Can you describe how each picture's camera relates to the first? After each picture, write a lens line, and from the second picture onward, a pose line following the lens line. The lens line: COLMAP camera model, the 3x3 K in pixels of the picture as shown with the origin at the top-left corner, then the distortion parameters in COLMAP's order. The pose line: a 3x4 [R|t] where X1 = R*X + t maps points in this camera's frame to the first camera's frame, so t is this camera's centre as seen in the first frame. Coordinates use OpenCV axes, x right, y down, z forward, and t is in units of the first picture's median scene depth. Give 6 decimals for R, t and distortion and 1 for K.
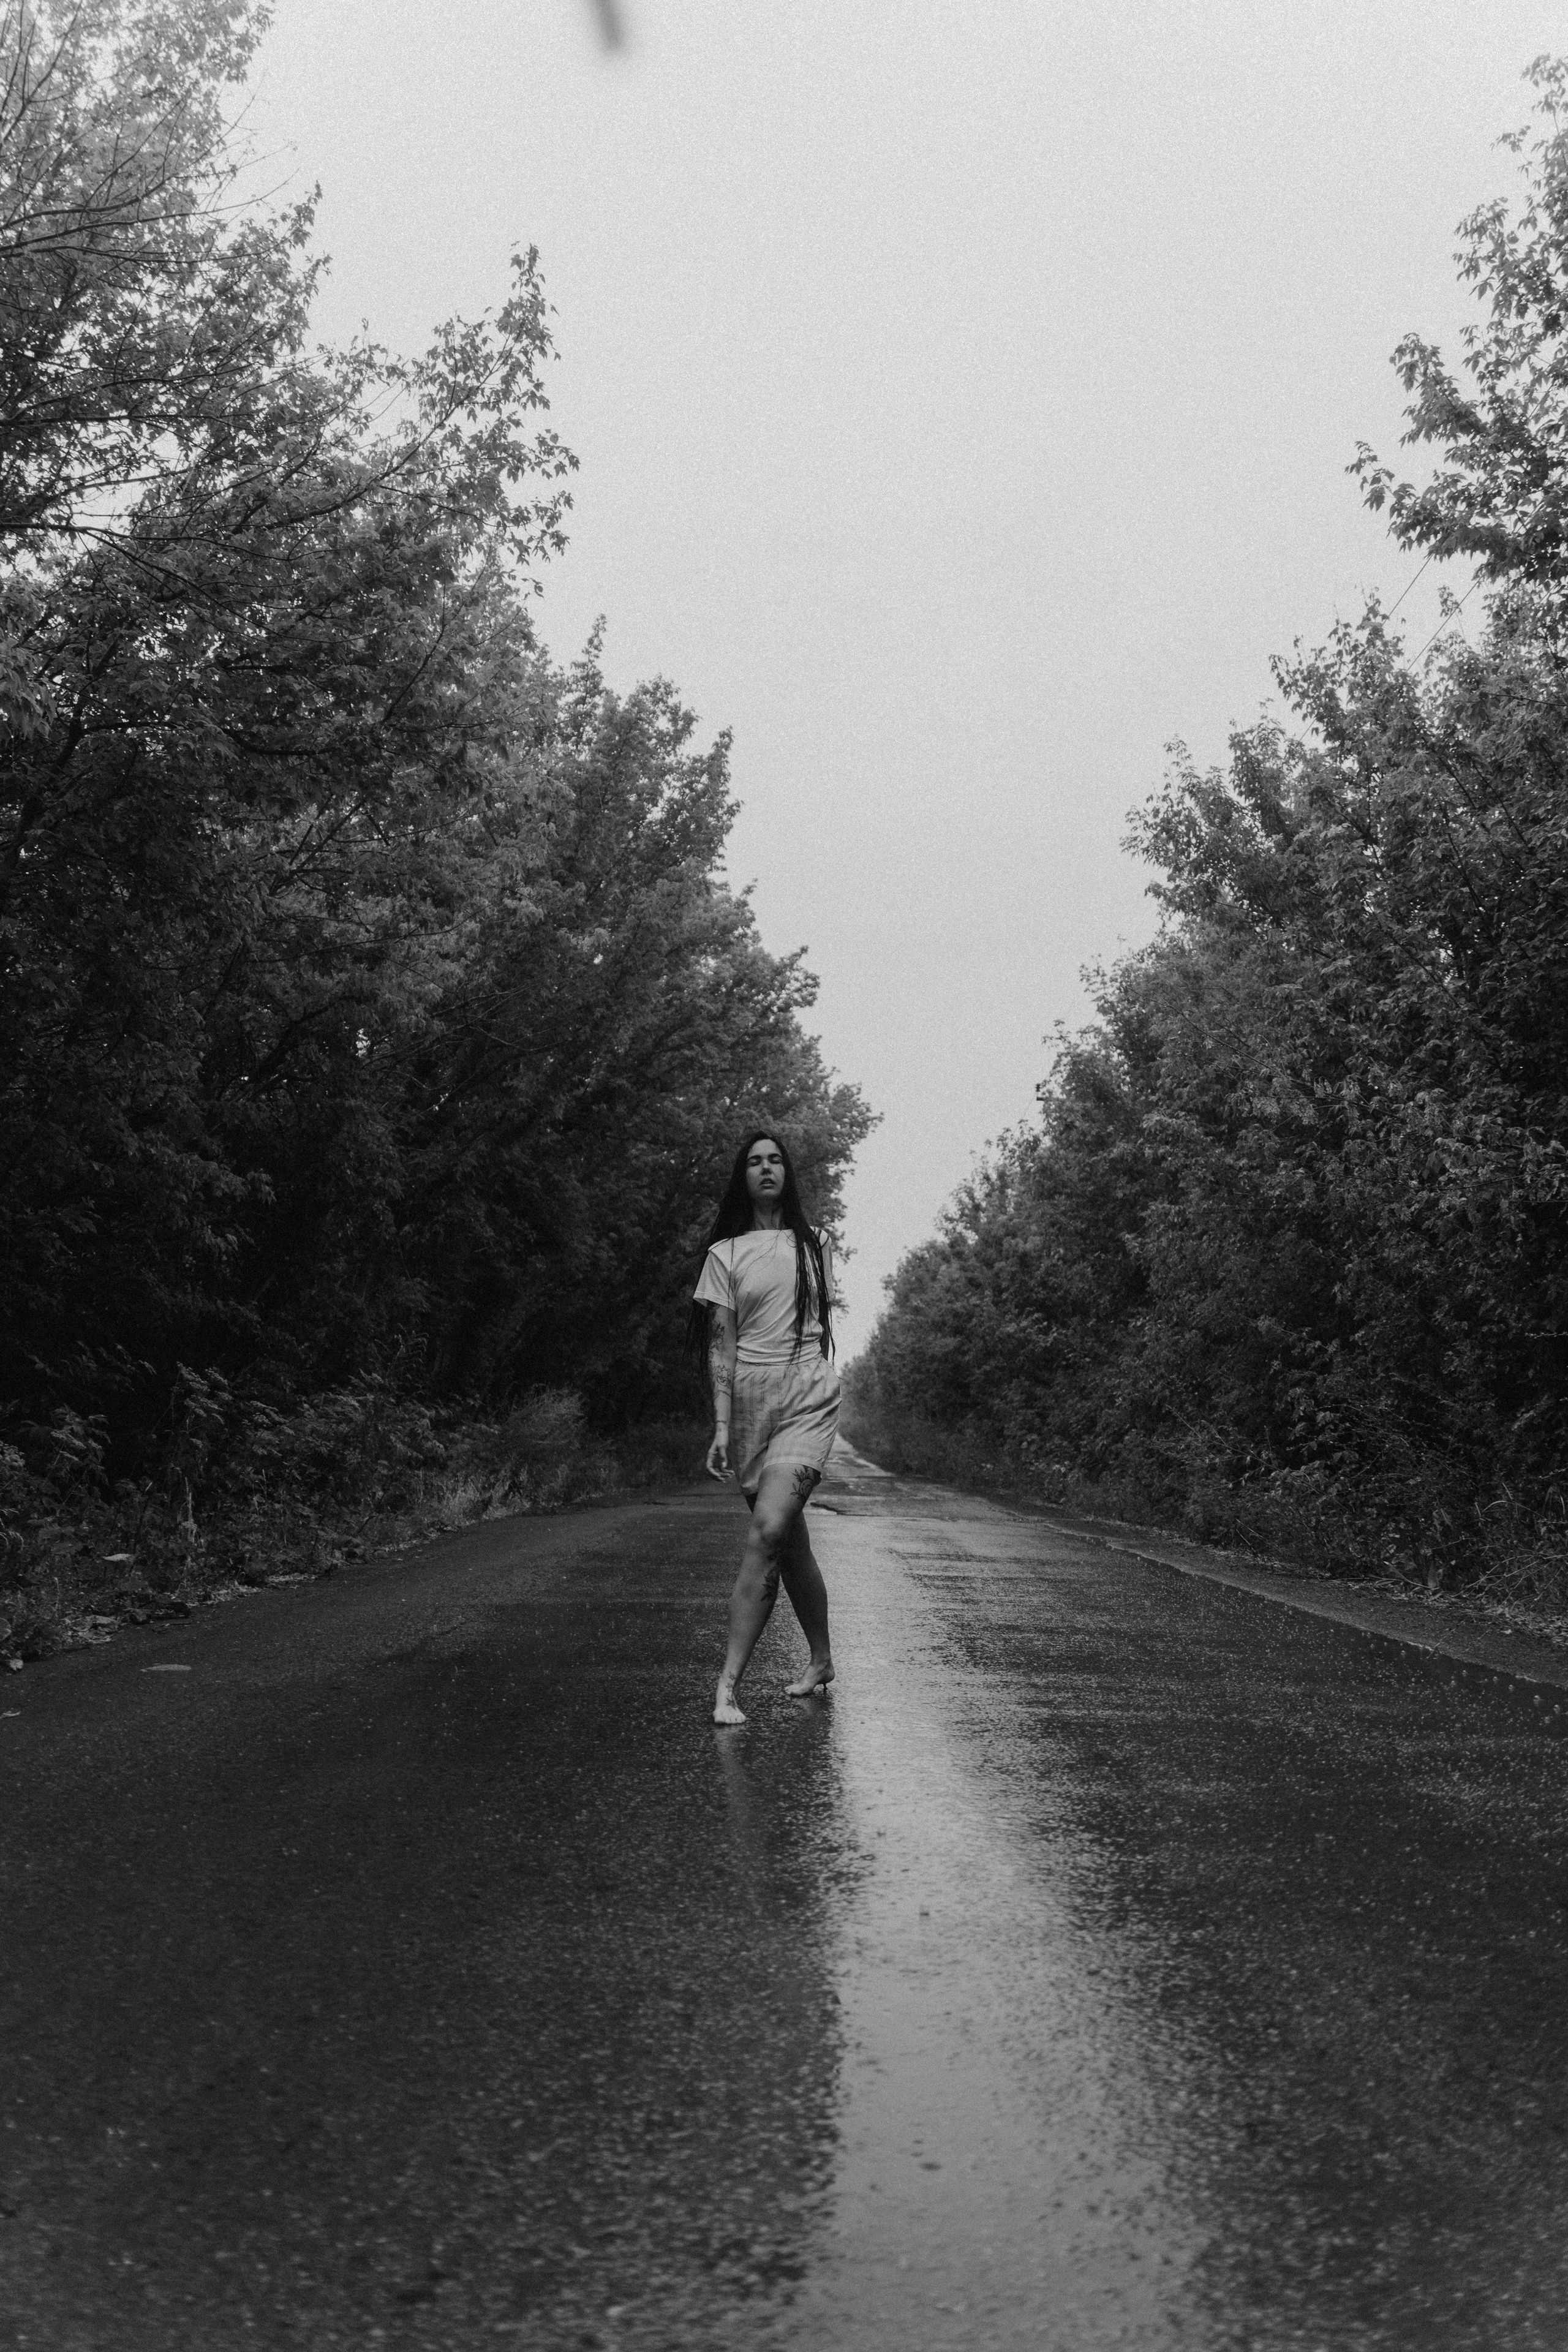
lens RADIAL K [[1878.1, 0, 784.0], [0, 1878.1, 1176.0], [0, 0, 1]] dist [0.004287, 0.000626]
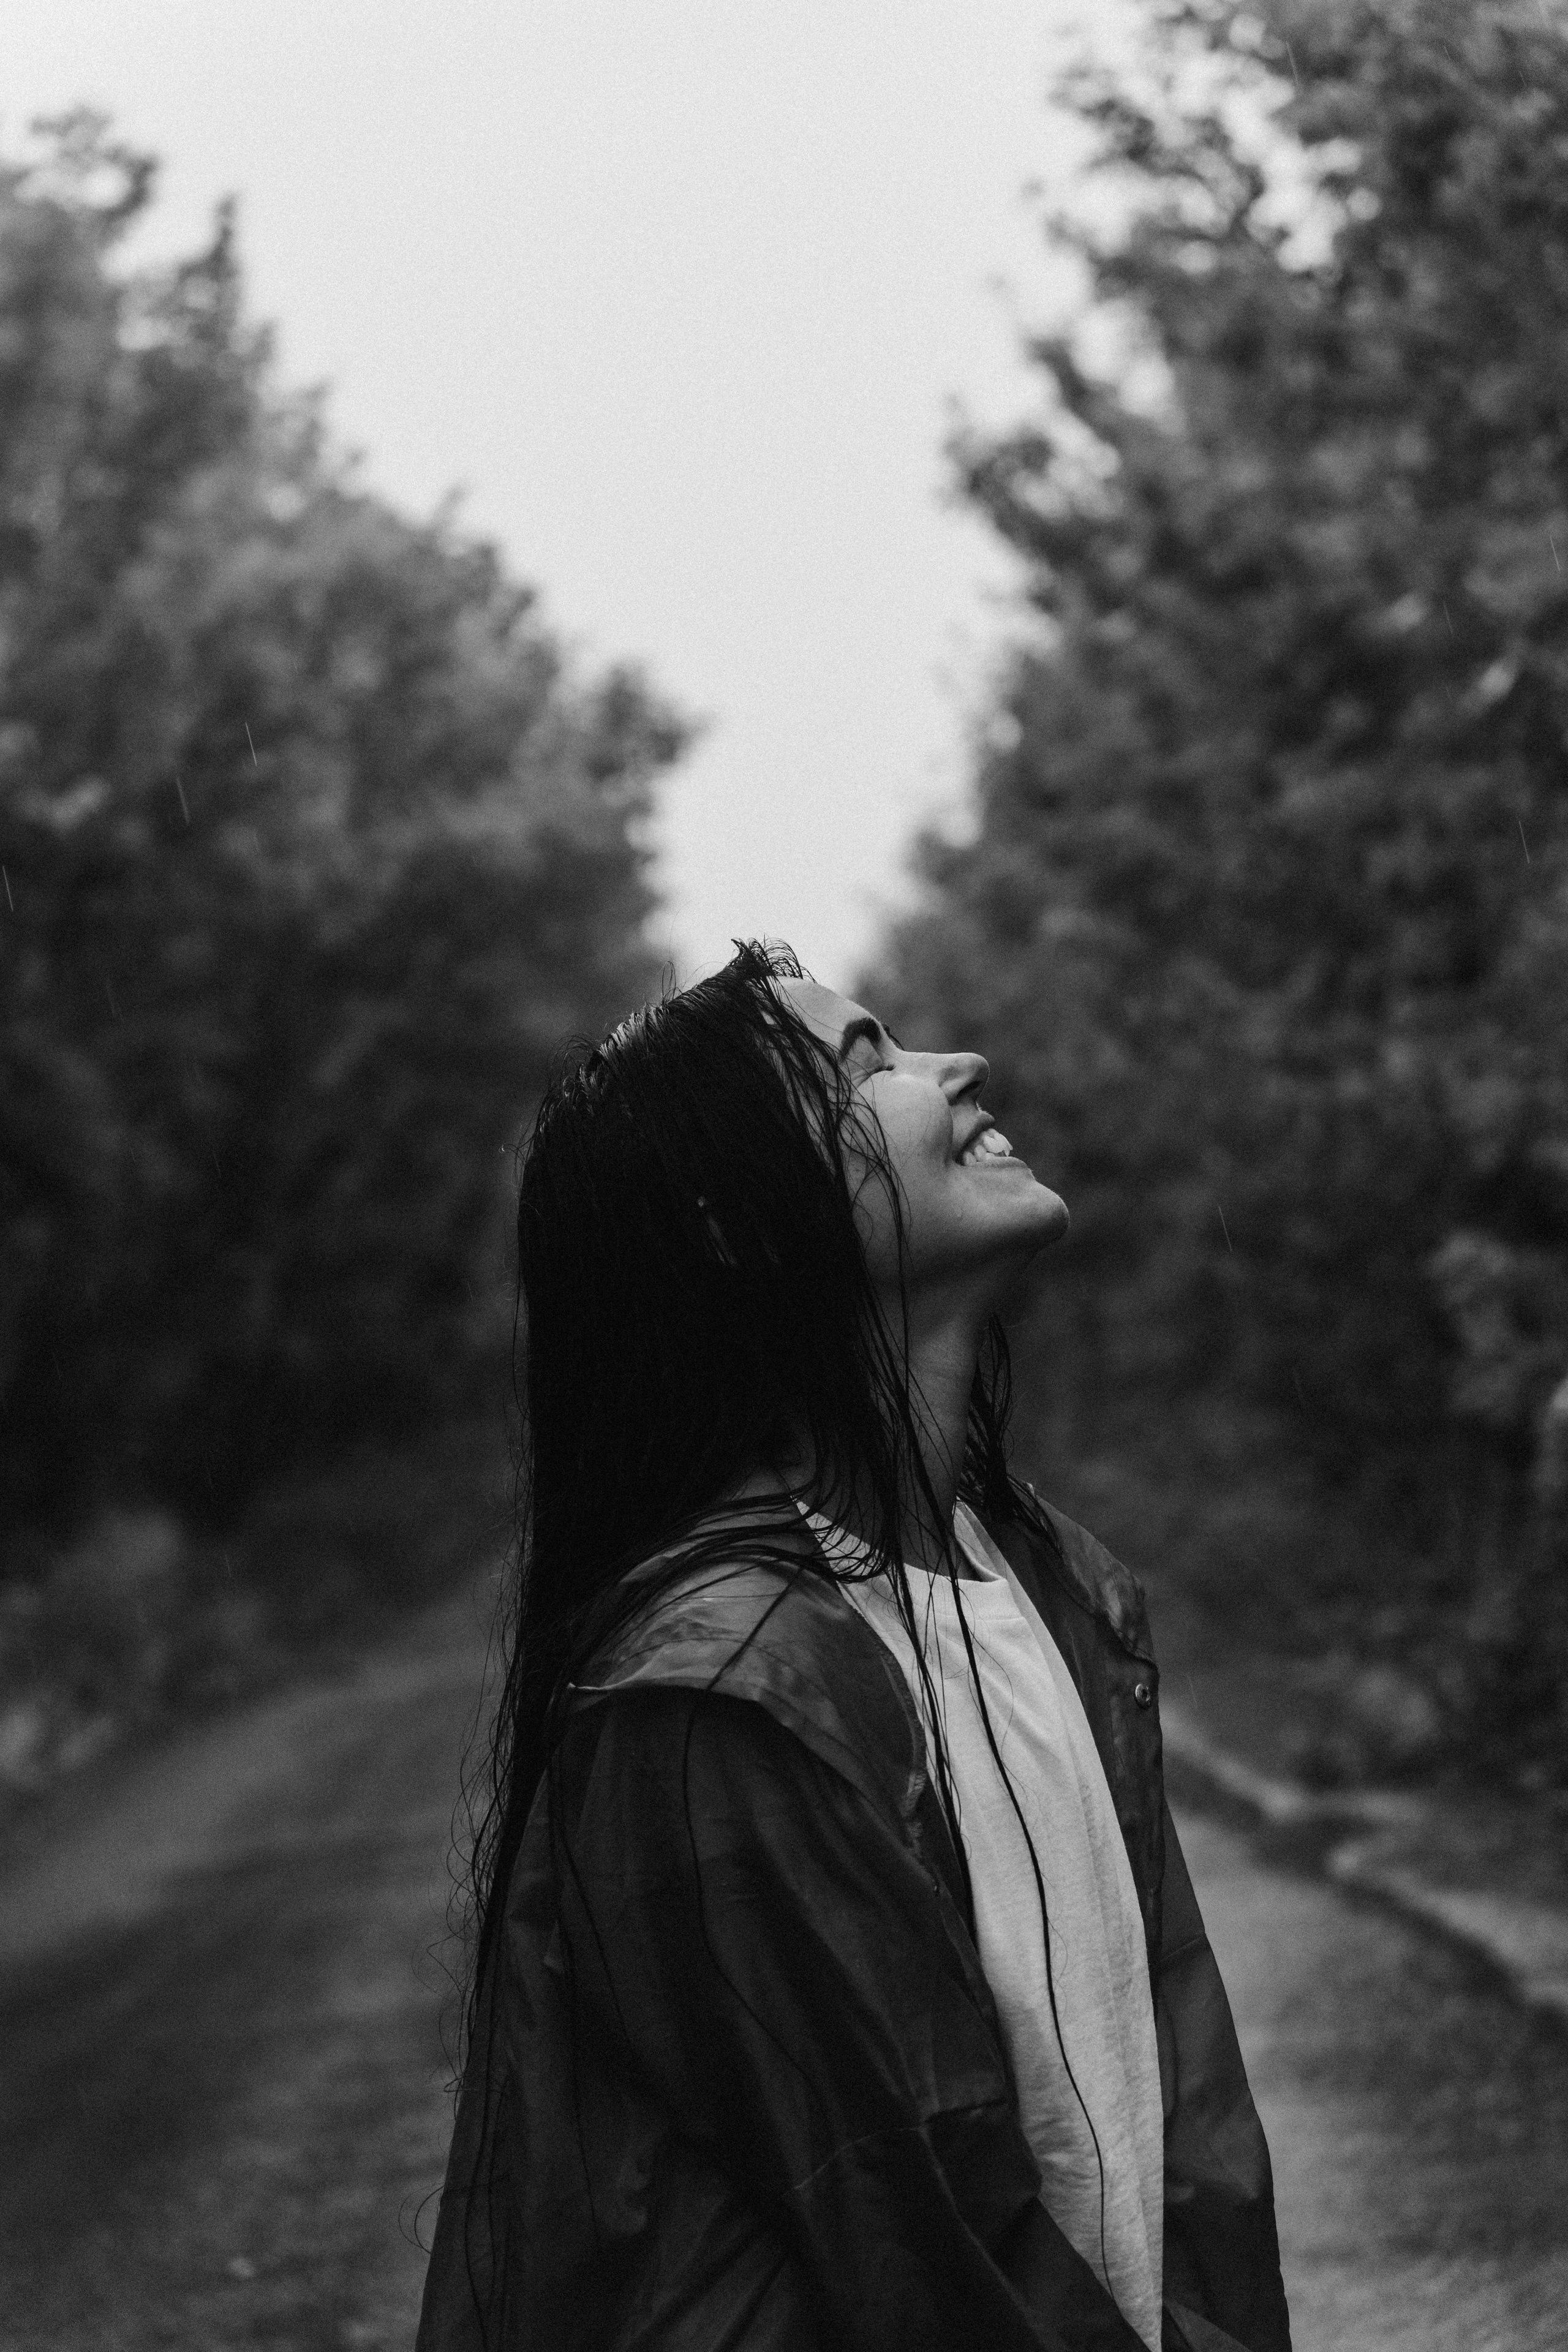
lens RADIAL K [[5093.6, 0, 784.0], [0, 5093.6, 1176.0], [0, 0, 1]] dist [0.013971, -0.369174]
pose [[0.986269, -0.162744, 0.028054, 0.036276], [0.159192, 0.982098, 0.100703, -0.086174], [-0.043941, -0.094854, 0.994521, -0.408806]]
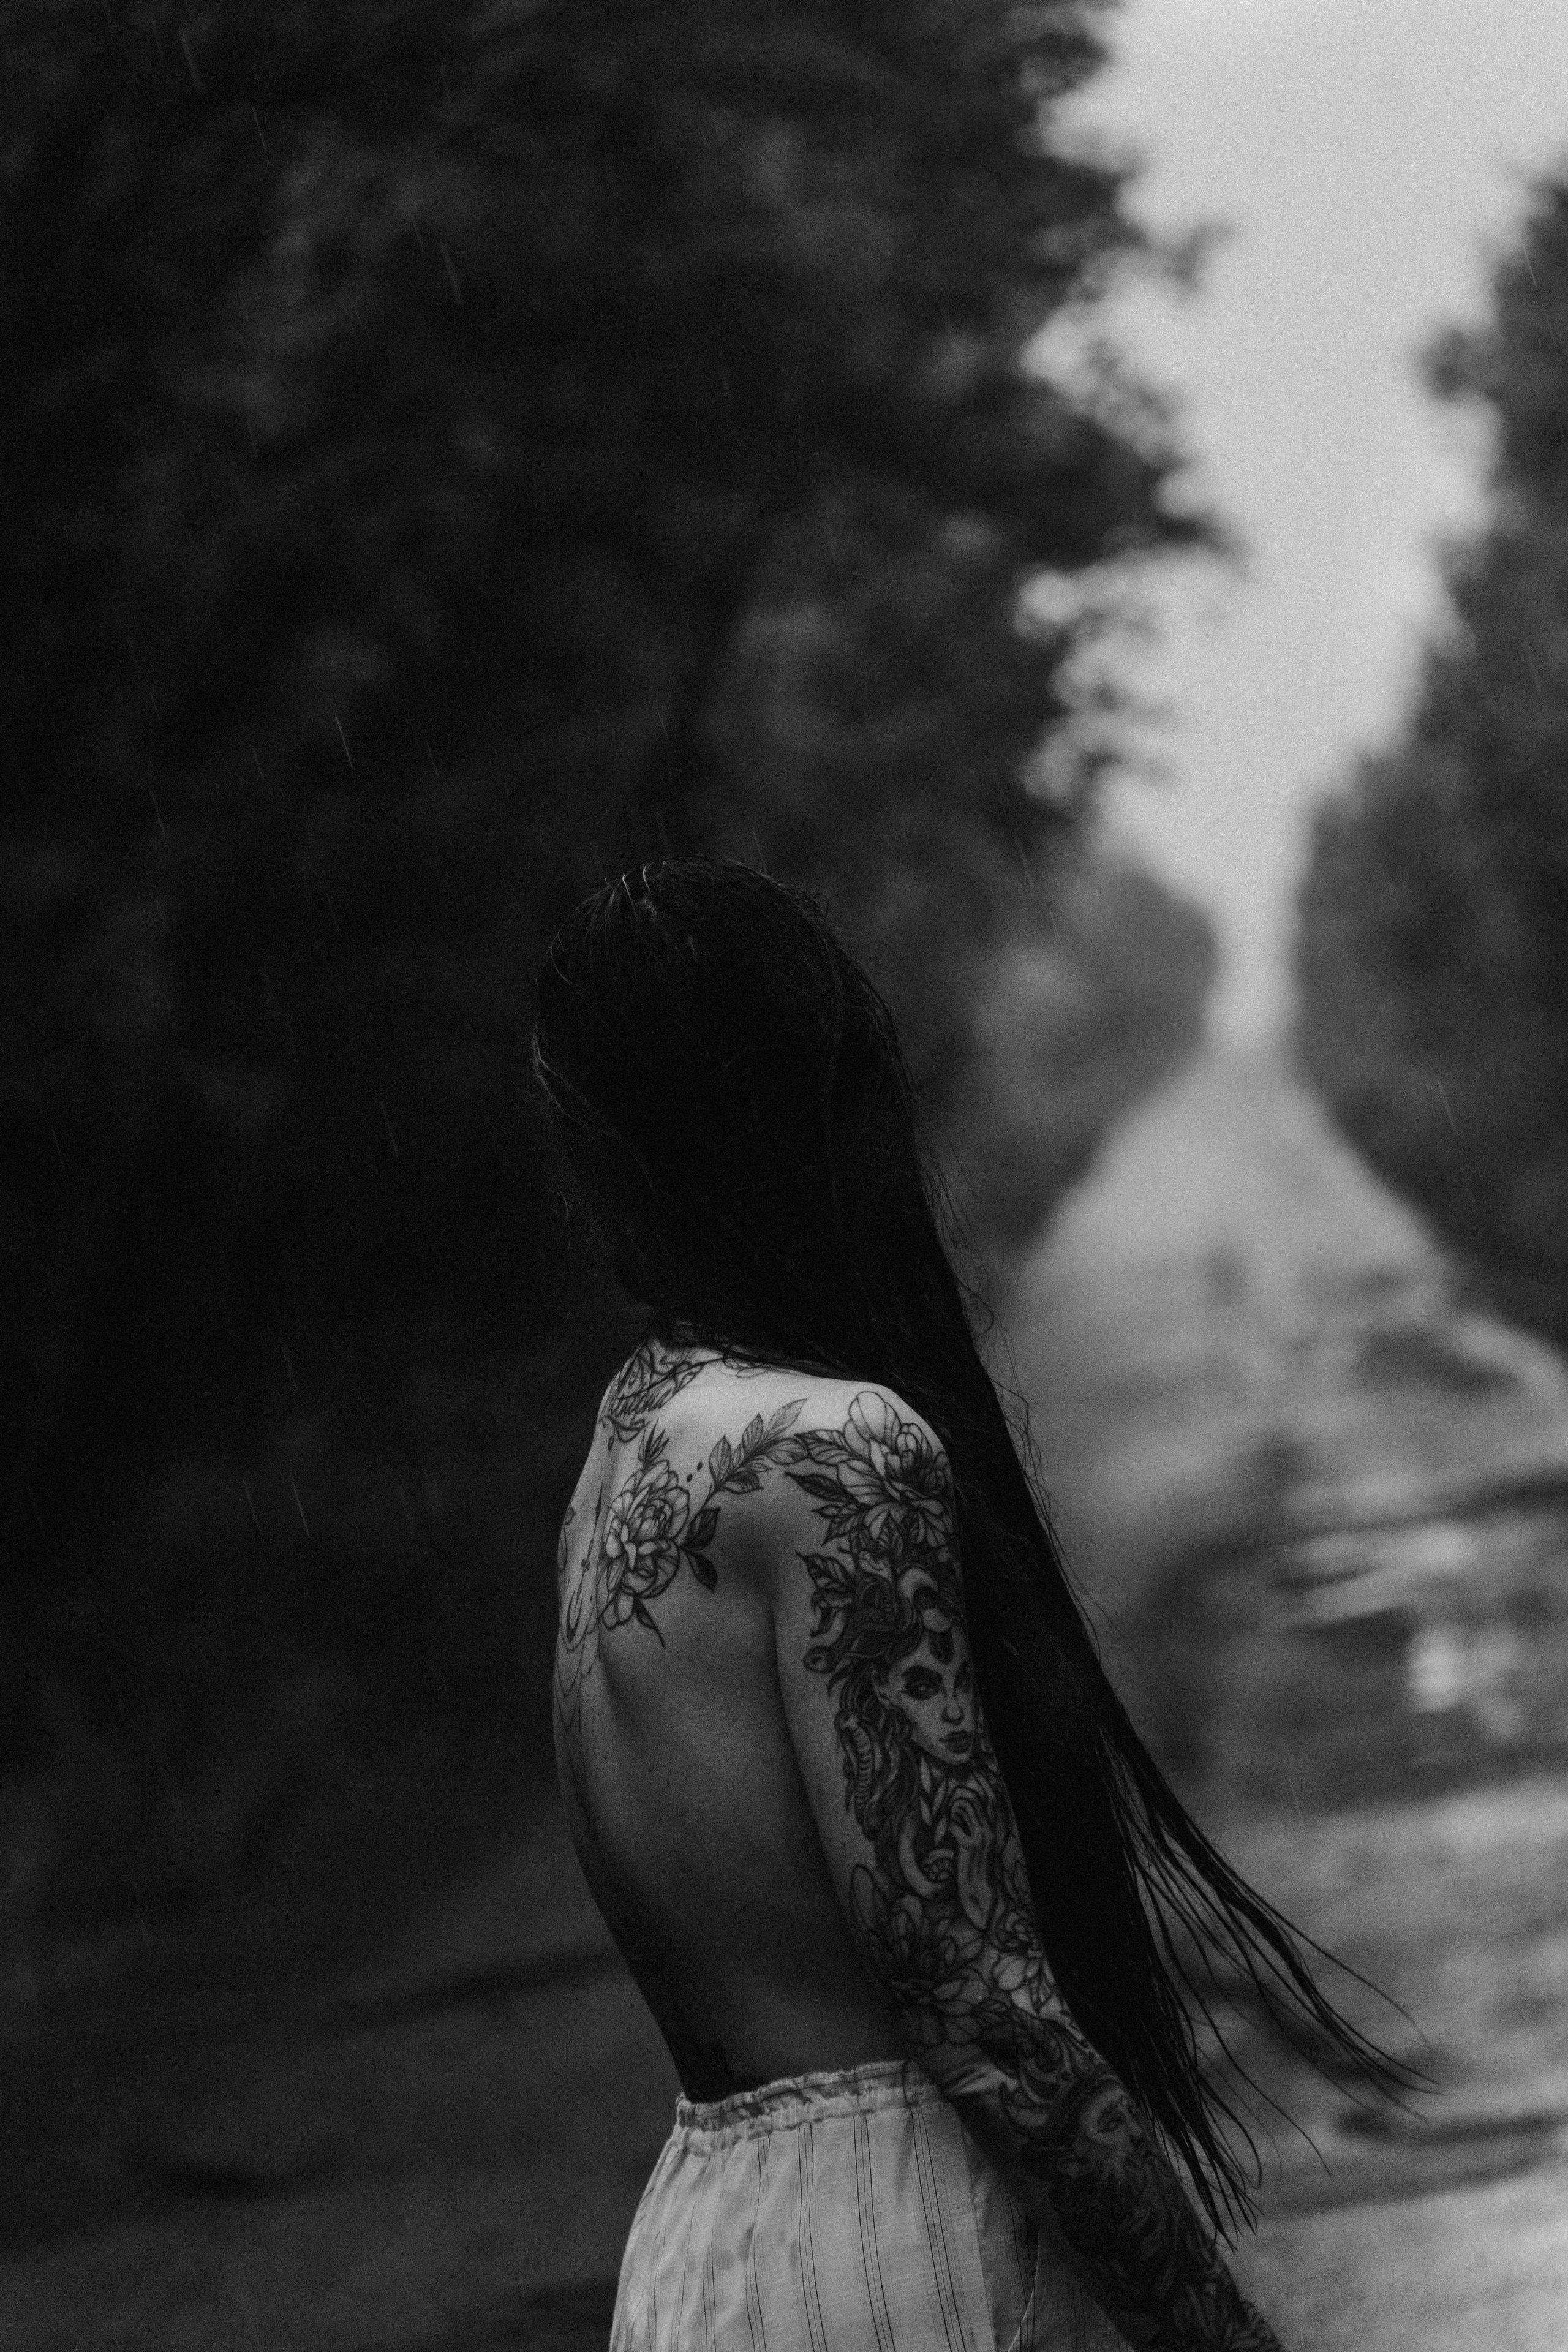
lens RADIAL K [[9132.9, 0, 784.0], [0, 9132.9, 1176.0], [0, 0, 1]] dist [0.044786, 0.339954]
pose [[0.980012, -0.195925, -0.034494, 0.021906], [0.198766, 0.971544, 0.128823, 0.014995], [0.008273, -0.133104, 0.991068, 0.295871]]
